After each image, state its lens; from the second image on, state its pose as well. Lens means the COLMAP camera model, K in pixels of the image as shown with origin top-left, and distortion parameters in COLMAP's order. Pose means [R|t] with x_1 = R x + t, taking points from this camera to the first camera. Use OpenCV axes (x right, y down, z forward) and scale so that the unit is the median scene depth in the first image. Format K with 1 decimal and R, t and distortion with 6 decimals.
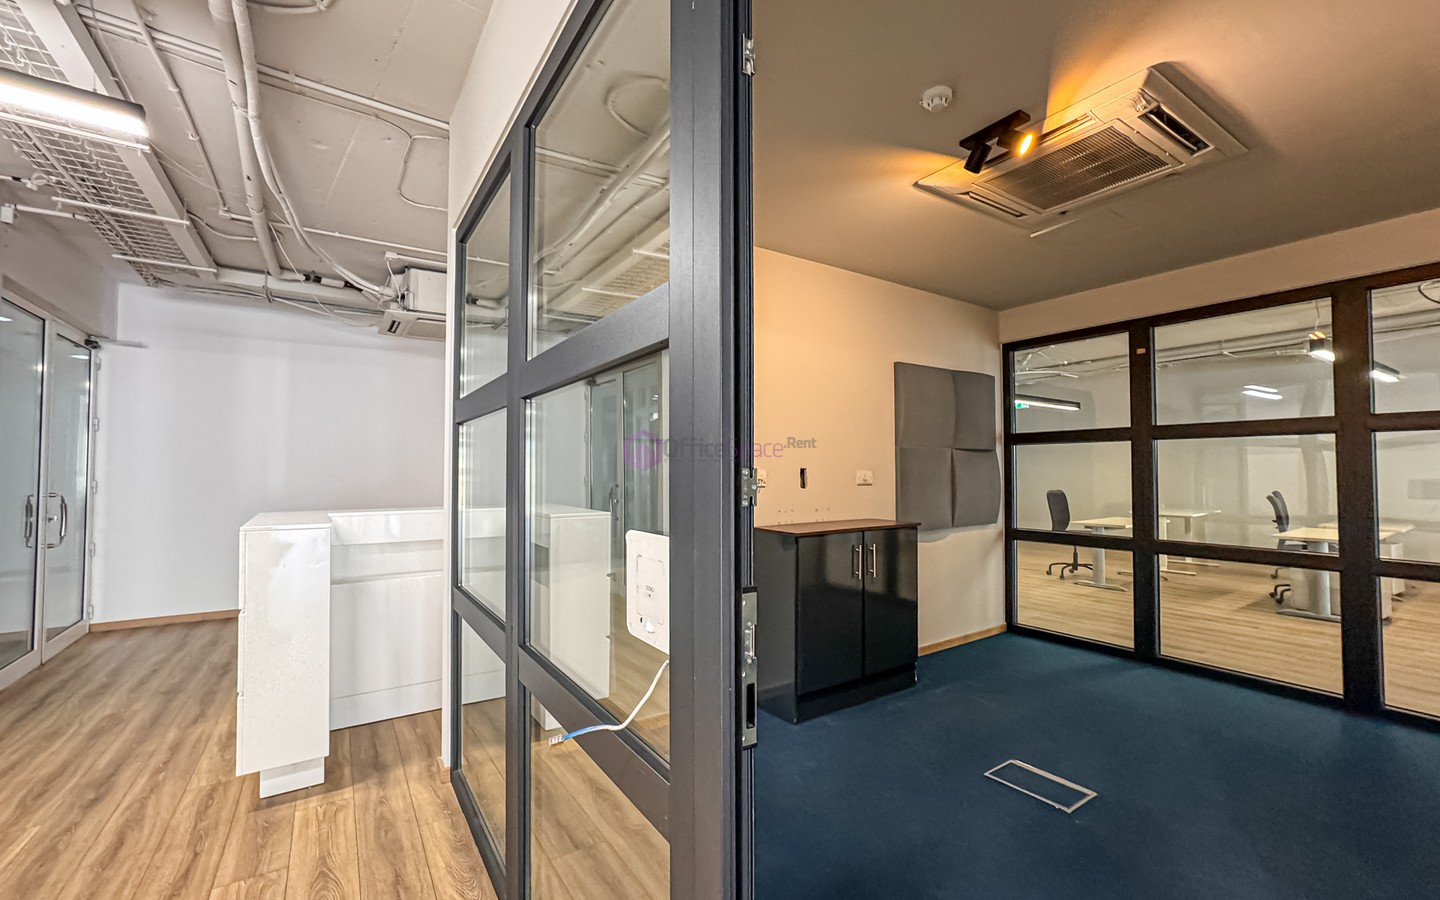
lens RADIAL K [[588.6, 0, 724.0], [0, 588.6, 453.0], [0, 0, 1]] dist [-0.029405, 0.016030]
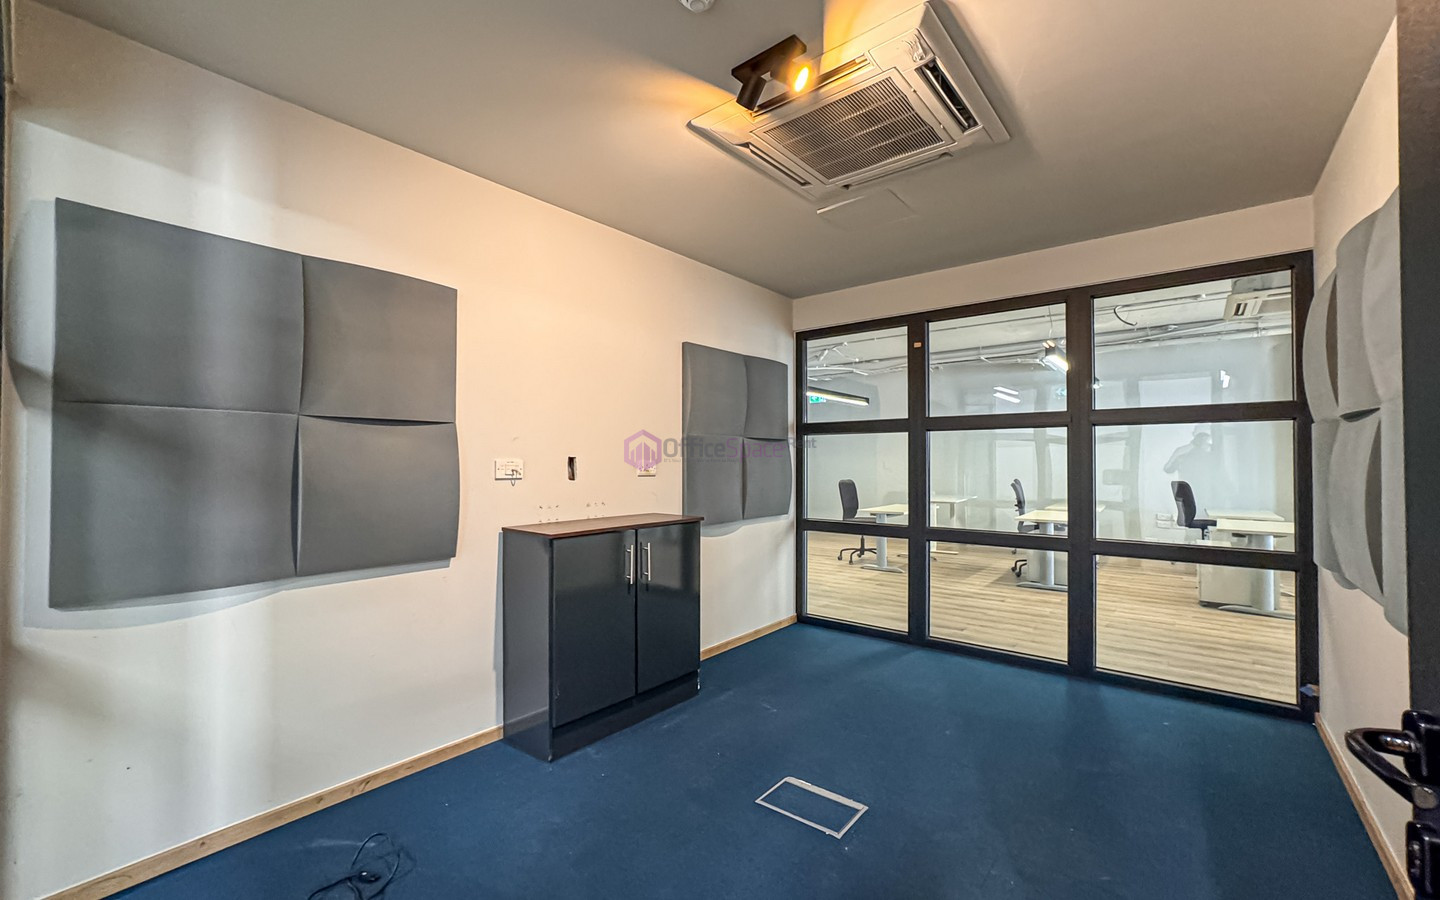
lens RADIAL K [[576.0, 0, 713.3], [0, 576.0, 451.9], [0, 0, 1]] dist [-0.045031, 0.027199]
pose [[0.961594, 0.005895, 0.274413, 0.085649], [-0.009291, 0.999895, 0.011079, 0.006288], [-0.274319, -0.013203, 0.961548, 0.114224]]
